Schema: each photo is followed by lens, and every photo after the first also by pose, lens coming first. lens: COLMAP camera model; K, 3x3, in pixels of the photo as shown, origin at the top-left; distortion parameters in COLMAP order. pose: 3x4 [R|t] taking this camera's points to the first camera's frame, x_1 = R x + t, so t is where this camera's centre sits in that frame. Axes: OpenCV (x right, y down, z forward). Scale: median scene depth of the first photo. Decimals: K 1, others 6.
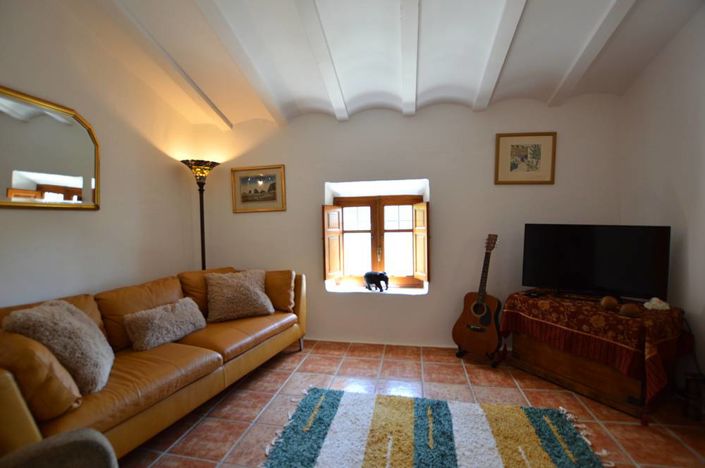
lens RADIAL K [[317.7, 0, 353.8], [0, 317.7, 237.0], [0, 0, 1]] dist [-0.020041, 0.000920]
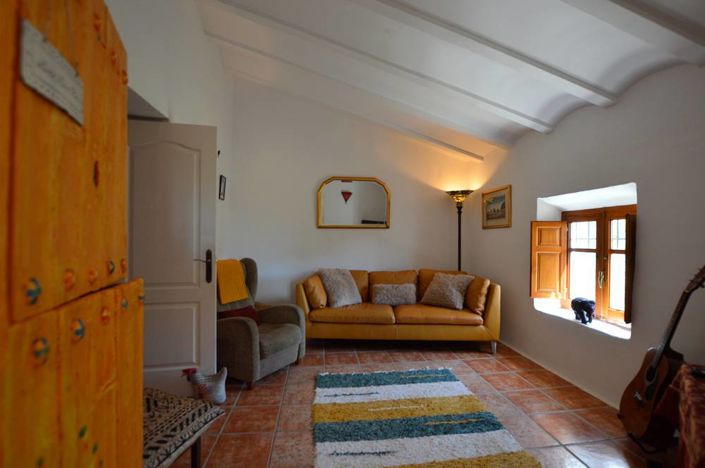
lens RADIAL K [[317.7, 0, 355.8], [0, 317.7, 234.3], [0, 0, 1]] dist [-0.020041, 0.000920]
pose [[0.333038, 0.012752, -0.942827, 0.702587], [-0.061328, 0.998084, -0.008164, -0.018479], [0.940917, 0.060541, 0.333182, 0.159410]]
